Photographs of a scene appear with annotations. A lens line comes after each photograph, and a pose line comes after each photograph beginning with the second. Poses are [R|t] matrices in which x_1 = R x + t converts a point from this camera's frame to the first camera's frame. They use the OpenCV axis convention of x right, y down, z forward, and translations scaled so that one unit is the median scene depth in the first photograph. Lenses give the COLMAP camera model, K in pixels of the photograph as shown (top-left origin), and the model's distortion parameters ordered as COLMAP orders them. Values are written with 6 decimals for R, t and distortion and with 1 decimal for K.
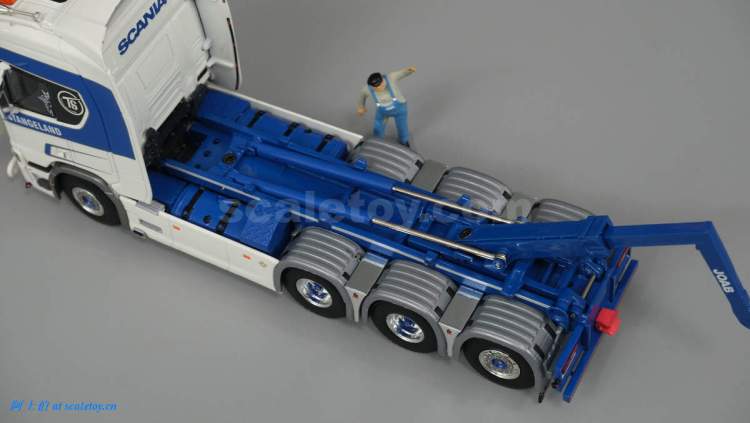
lens RADIAL K [[1490.0, 0, 375.0], [0, 1490.0, 211.5], [0, 0, 1]] dist [-0.006102, 0.313373]
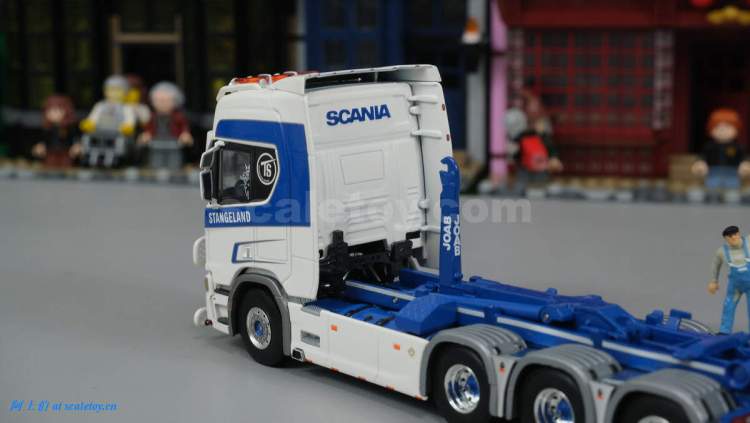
lens RADIAL K [[1490.0, 0, 375.0], [0, 1490.0, 211.5], [0, 0, 1]] dist [-0.006102, 0.313373]
pose [[0.940538, 0.101861, -0.324056, 0.179325], [-0.286398, 0.750771, -0.595248, 0.501510], [0.182660, 0.652662, 0.735301, 0.308186]]
